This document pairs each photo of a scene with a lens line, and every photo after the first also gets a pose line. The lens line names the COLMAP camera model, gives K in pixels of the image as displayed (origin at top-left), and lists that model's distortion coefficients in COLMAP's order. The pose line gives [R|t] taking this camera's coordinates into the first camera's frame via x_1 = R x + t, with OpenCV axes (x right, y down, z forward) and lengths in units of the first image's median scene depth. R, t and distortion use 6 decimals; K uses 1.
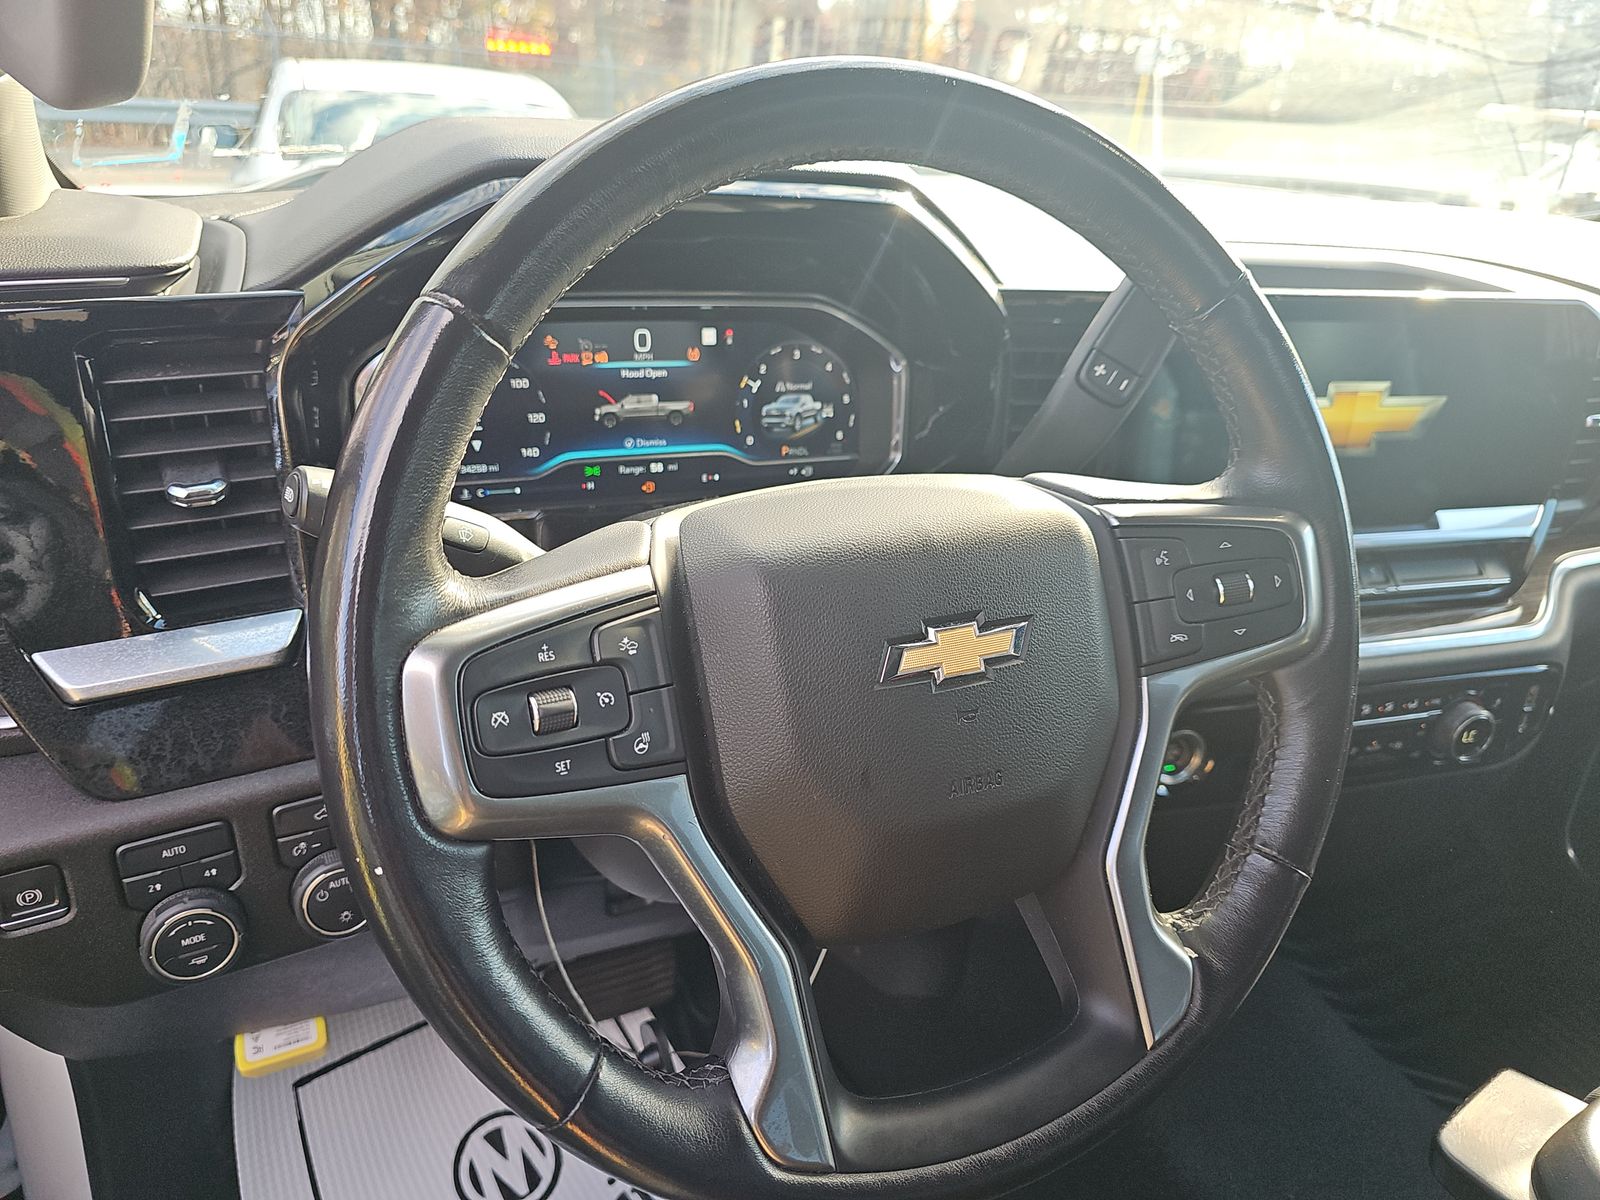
lens RADIAL K [[1086.9, 0, 796.0], [0, 1086.9, 603.8], [0, 0, 1]] dist [0.066814, -0.082959]
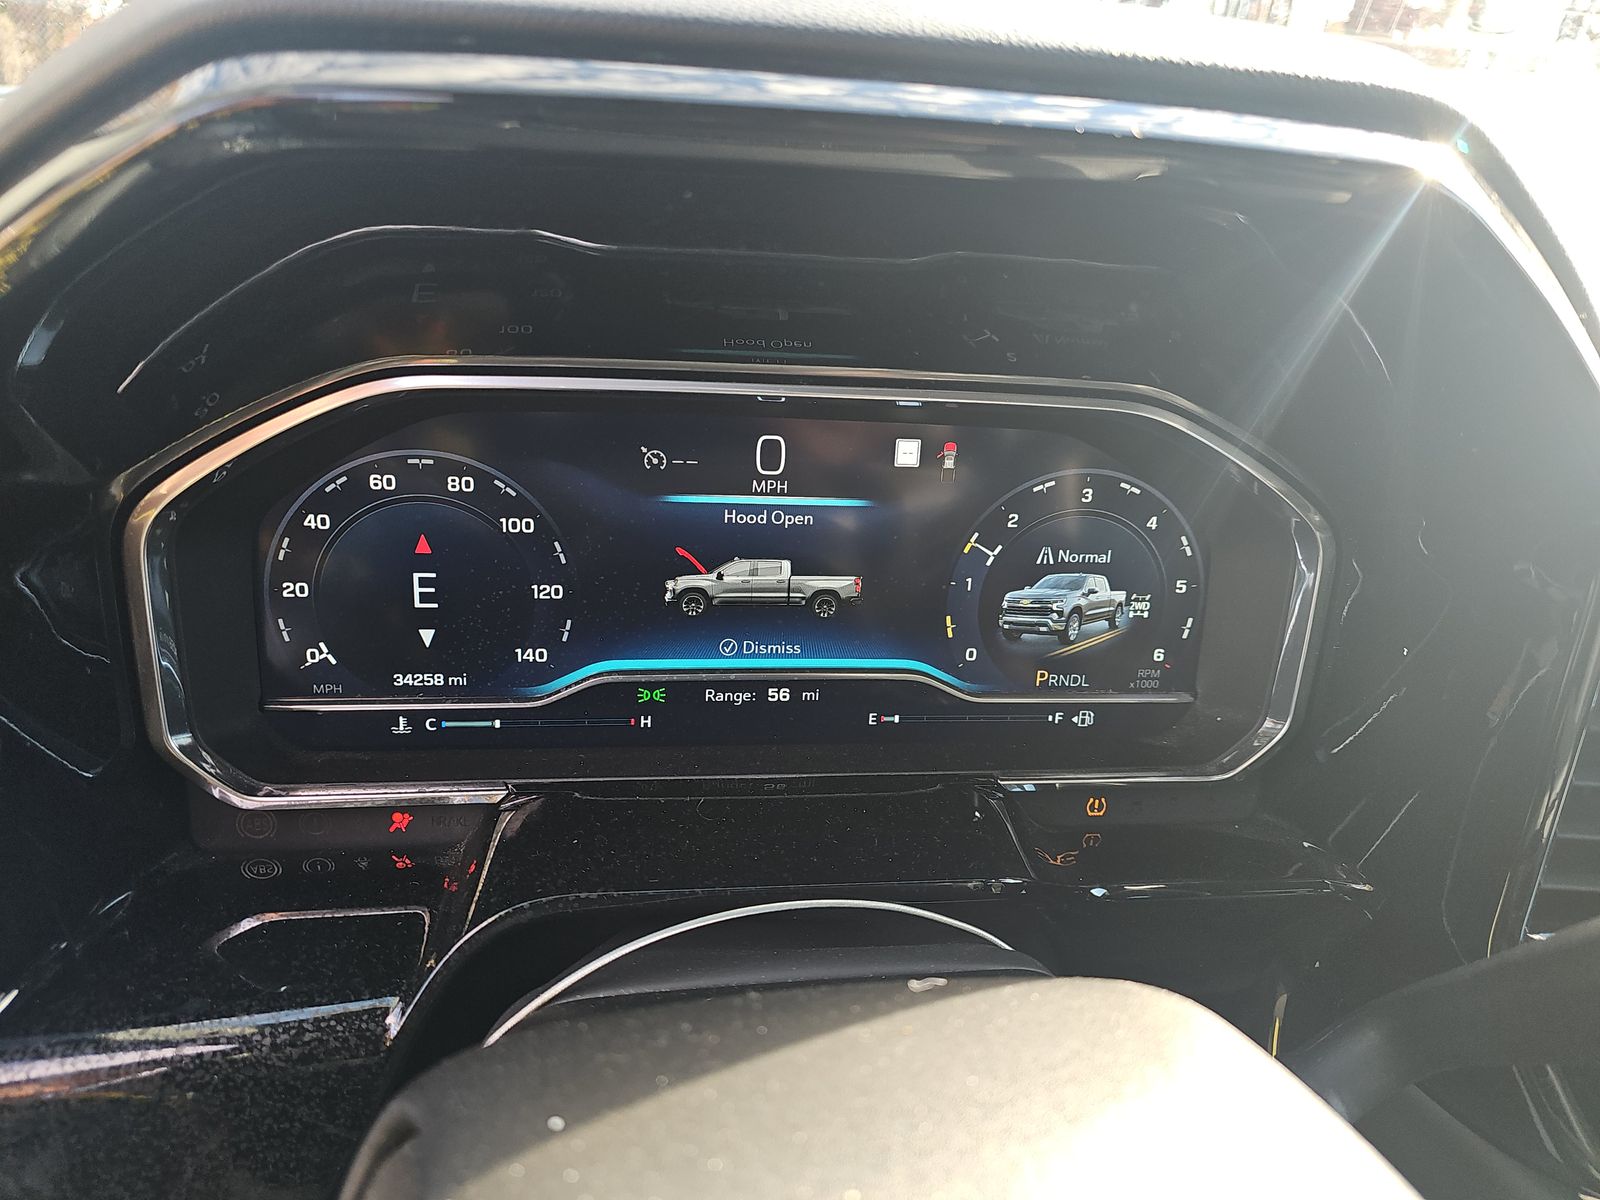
lens RADIAL K [[1086.9, 0, 796.0], [0, 1086.9, 603.8], [0, 0, 1]] dist [0.066814, -0.082959]
pose [[0.959709, 0.114519, -0.256601, 0.006746], [-0.118682, 0.992932, -0.000743, -0.164521], [0.254702, 0.031167, 0.966517, 0.492505]]
